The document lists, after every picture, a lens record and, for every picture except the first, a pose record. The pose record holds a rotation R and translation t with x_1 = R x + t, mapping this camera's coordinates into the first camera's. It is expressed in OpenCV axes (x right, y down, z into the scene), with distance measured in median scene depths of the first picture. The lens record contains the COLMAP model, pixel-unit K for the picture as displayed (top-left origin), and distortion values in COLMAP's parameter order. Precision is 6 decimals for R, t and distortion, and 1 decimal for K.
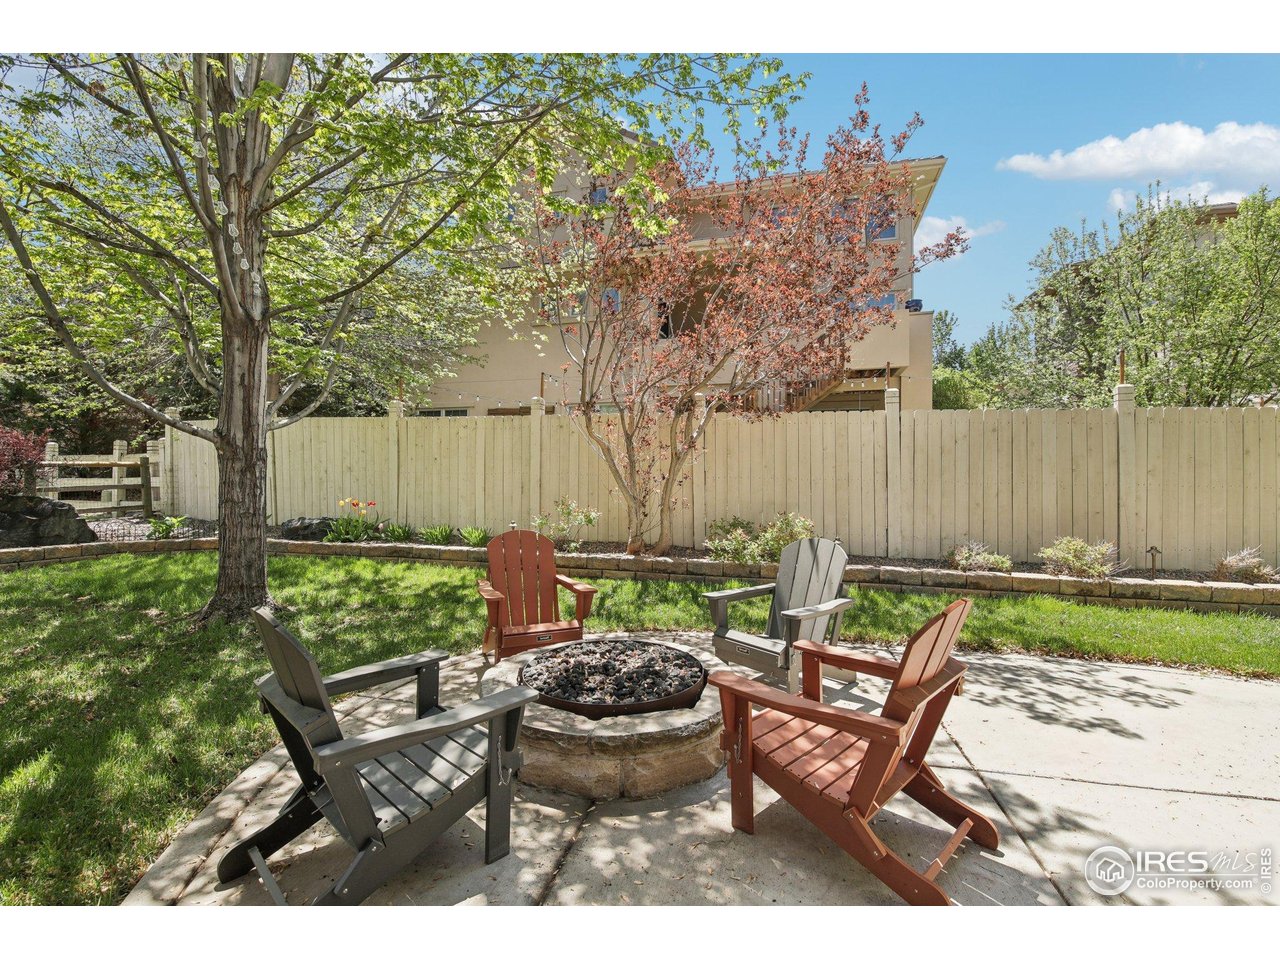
lens RADIAL K [[571.6, 0, 633.5], [0, 571.6, 477.5], [0, 0, 1]] dist [-0.002221, -0.010287]
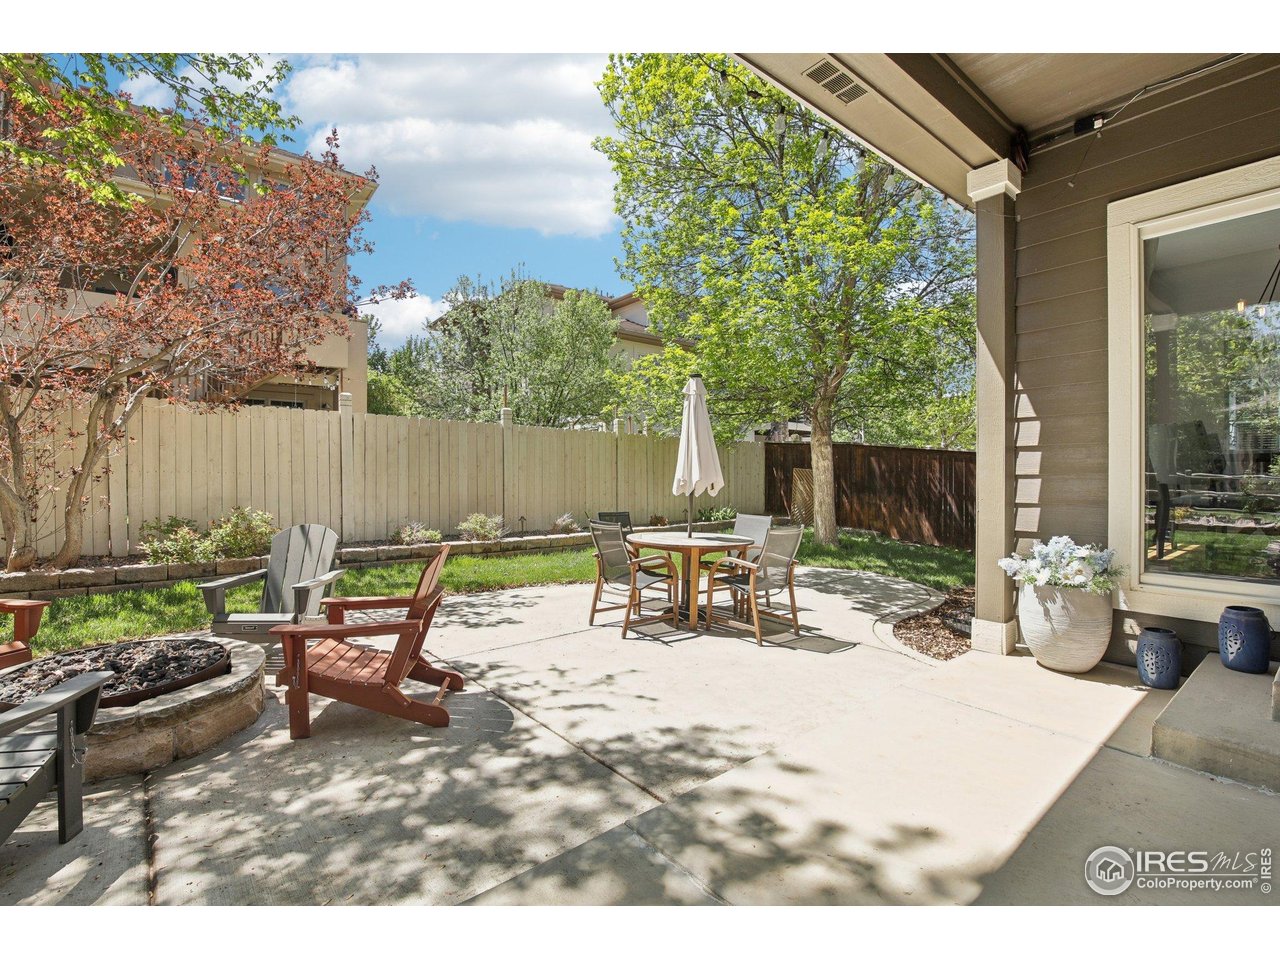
lens RADIAL K [[571.6, 0, 633.5], [0, 571.6, 477.5], [0, 0, 1]] dist [-0.002221, -0.010287]
pose [[0.586455, -0.010216, 0.809918, -0.156451], [-0.000025, 0.999920, 0.012631, -0.002706], [-0.809982, -0.007428, 0.586408, -0.149480]]
